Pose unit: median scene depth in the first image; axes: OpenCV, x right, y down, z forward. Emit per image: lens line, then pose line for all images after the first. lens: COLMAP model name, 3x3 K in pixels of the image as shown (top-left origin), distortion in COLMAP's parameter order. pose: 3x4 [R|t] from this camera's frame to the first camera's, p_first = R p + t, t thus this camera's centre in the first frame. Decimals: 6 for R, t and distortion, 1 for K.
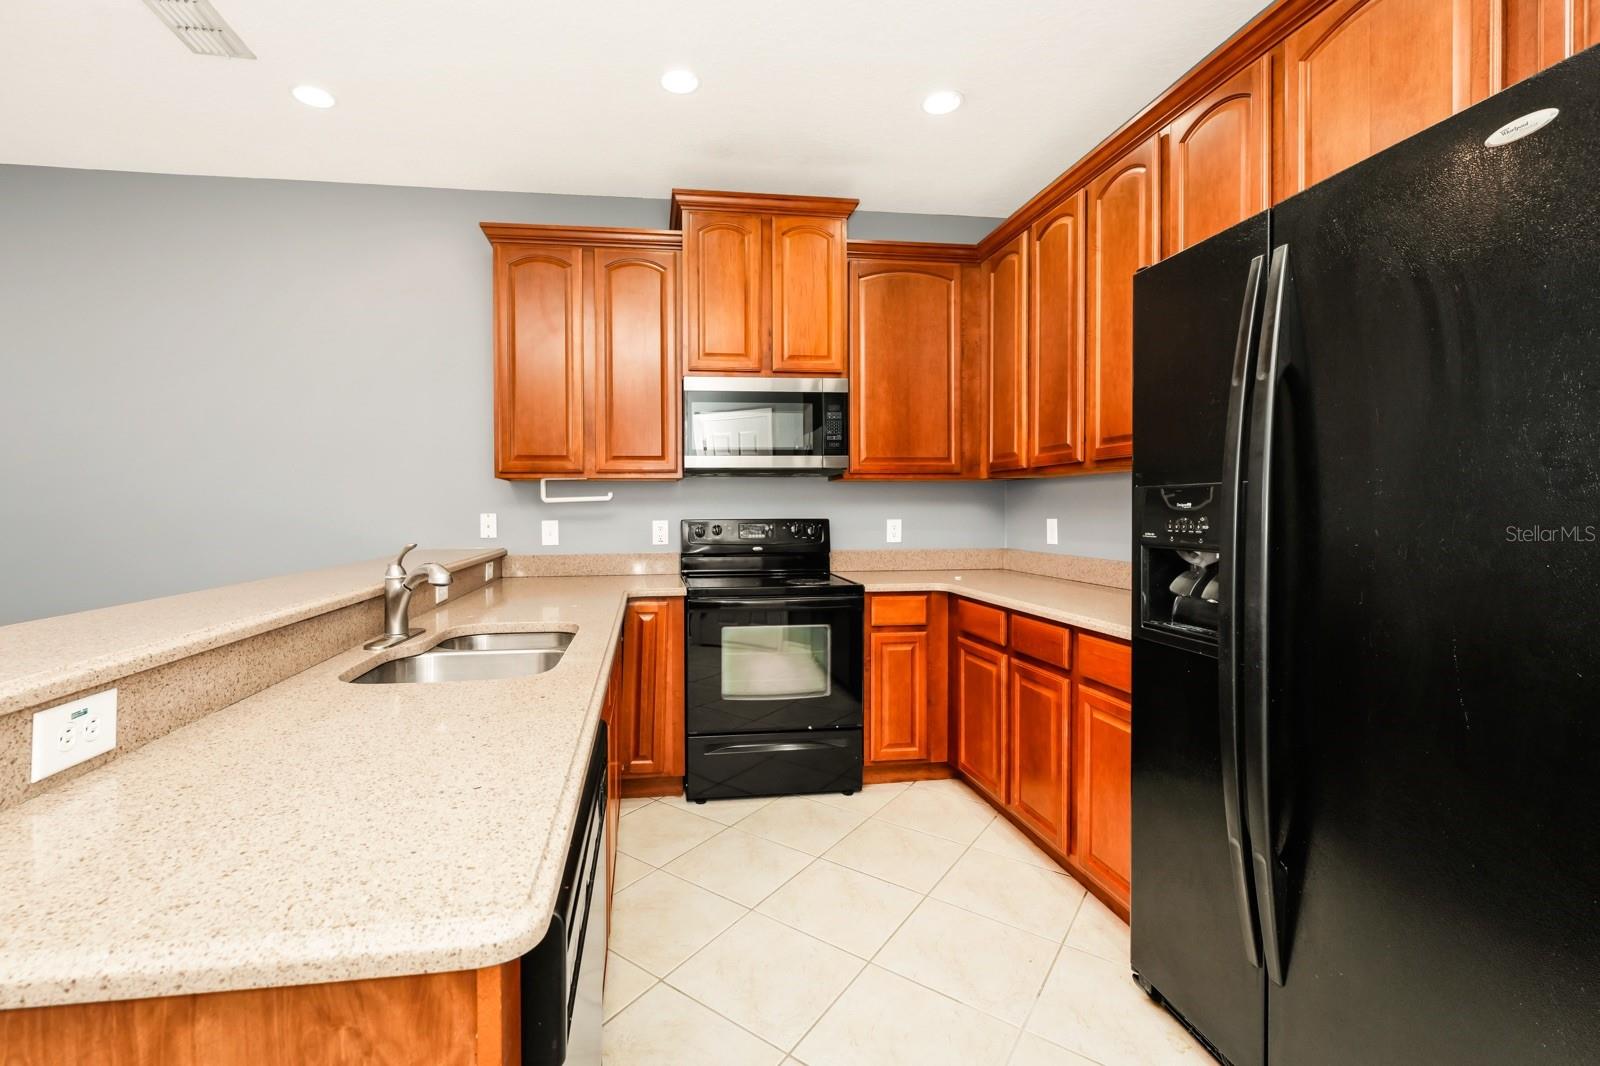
lens RADIAL K [[677.0, 0, 806.8], [0, 677.0, 522.5], [0, 0, 1]] dist [-0.000830, -0.000200]
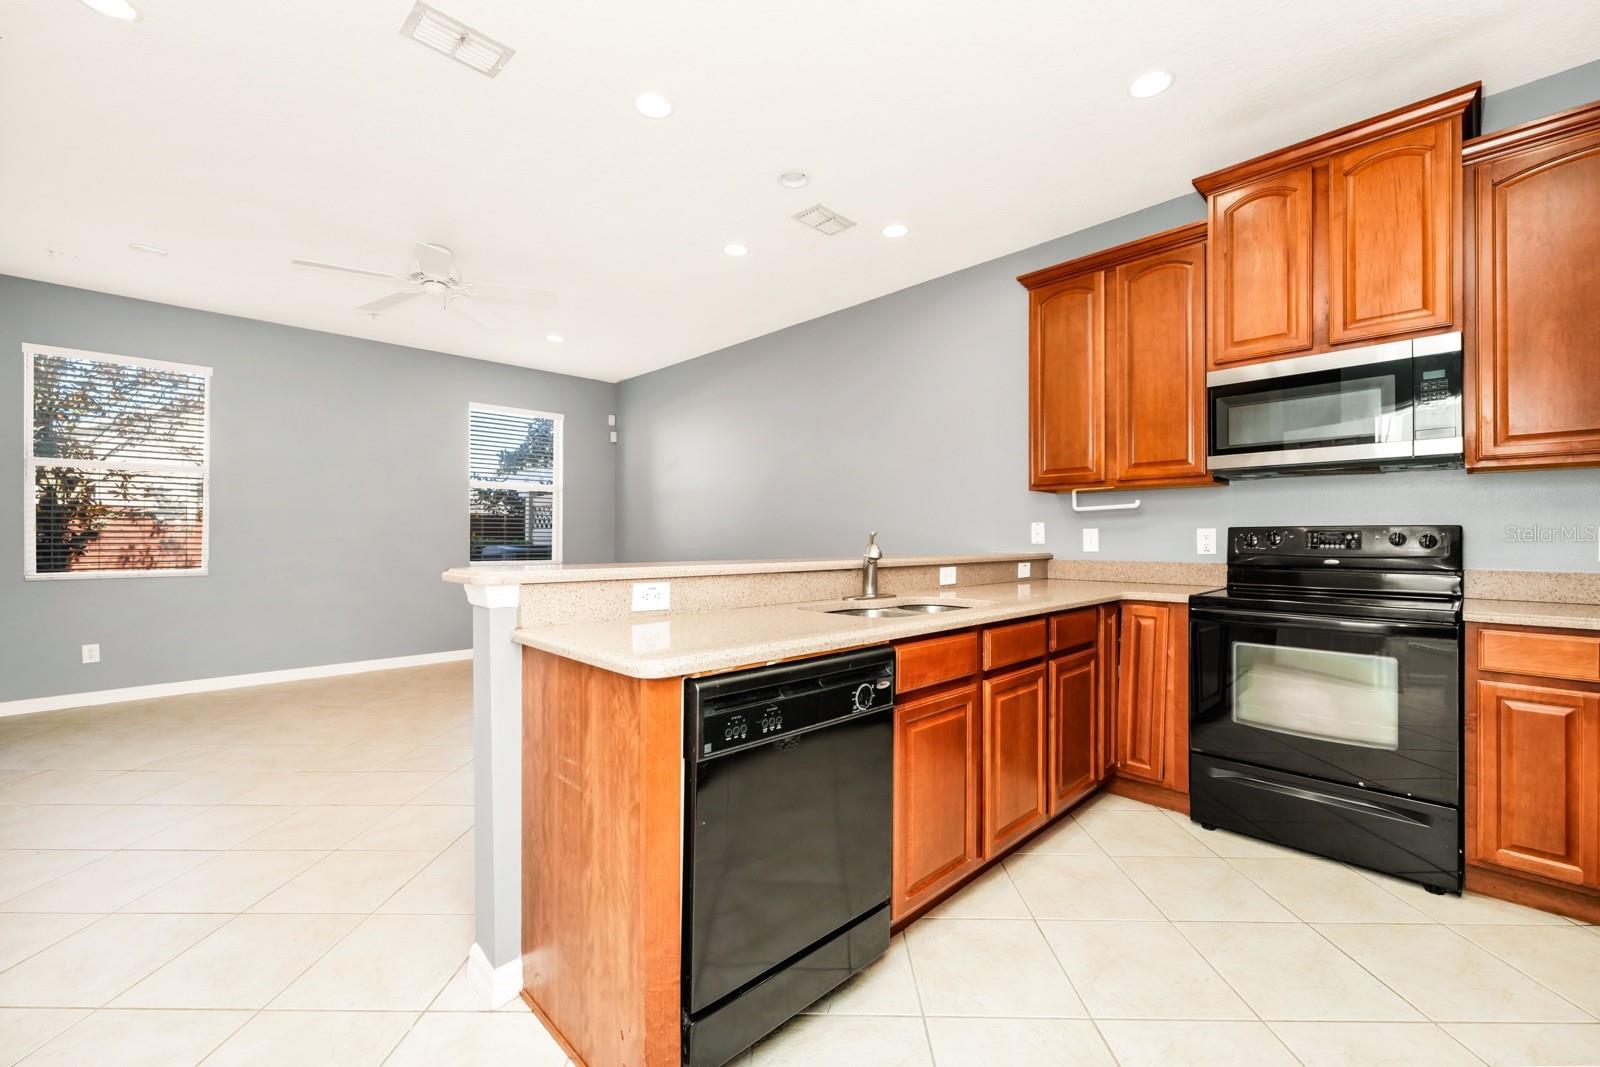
lens RADIAL K [[671.9, 0, 818.1], [0, 671.9, 526.1], [0, 0, 1]] dist [-0.001696, -0.000118]
pose [[0.606531, -0.010458, -0.794991, 0.235638], [-0.010846, 0.999712, -0.021427, 0.024190], [0.794986, 0.021619, 0.606242, 0.011933]]
